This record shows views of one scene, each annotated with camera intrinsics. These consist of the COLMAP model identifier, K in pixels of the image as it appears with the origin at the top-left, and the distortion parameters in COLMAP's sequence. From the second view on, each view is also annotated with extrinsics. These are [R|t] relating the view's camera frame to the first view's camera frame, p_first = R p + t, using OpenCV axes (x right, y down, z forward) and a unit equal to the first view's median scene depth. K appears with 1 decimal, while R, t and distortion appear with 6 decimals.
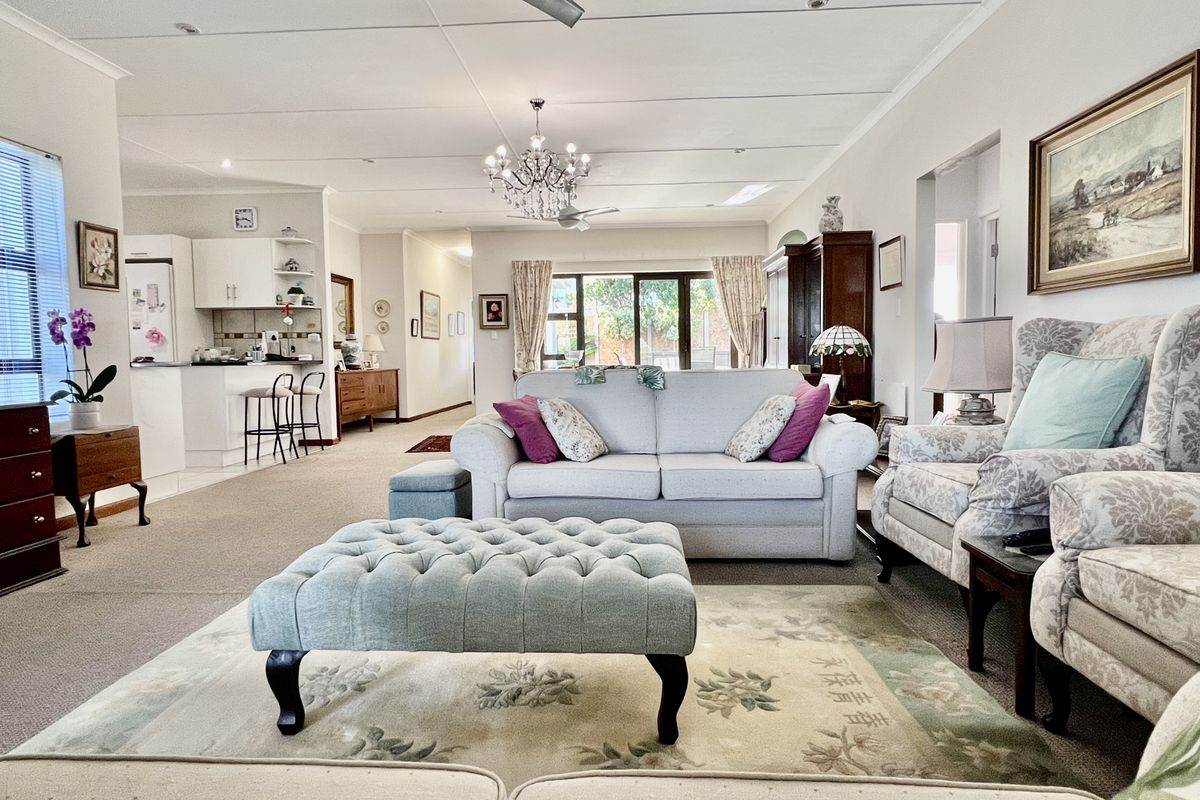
lens RADIAL K [[735.6, 0, 600.0], [0, 735.6, 400.0], [0, 0, 1]] dist [-0.003385, 0.018267]
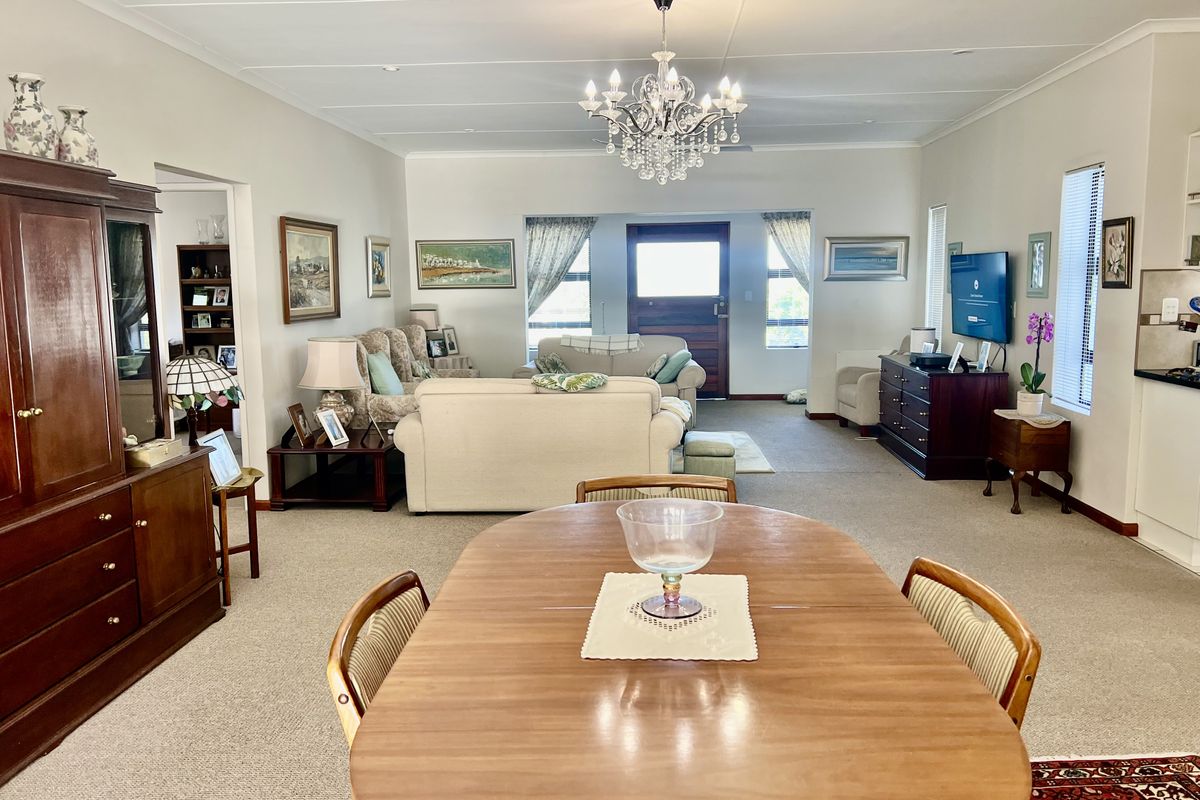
lens RADIAL K [[914.4, 0, 600.0], [0, 914.4, 400.0], [0, 0, 1]] dist [0.111694, -0.166512]
pose [[-0.998770, 0.033515, -0.036530, 0.022416], [0.025639, 0.979867, 0.197998, -0.132967], [0.042431, 0.196818, -0.979521, 1.105547]]
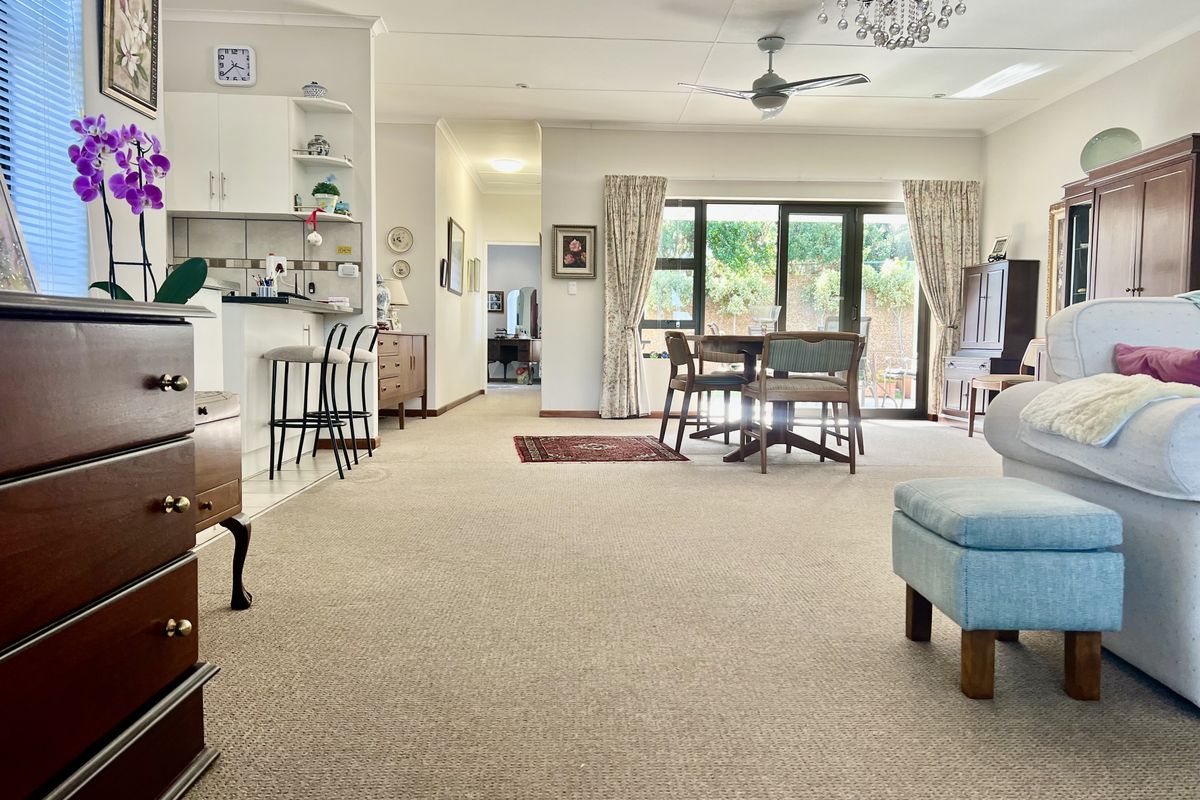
lens RADIAL K [[914.4, 0, 600.0], [0, 914.4, 400.0], [0, 0, 1]] dist [0.111694, -0.166512]
pose [[0.994927, 0.021075, 0.098367, -0.218476], [-0.020797, 0.999776, -0.003851, 0.017360], [-0.098426, 0.001786, 0.995143, 0.191278]]
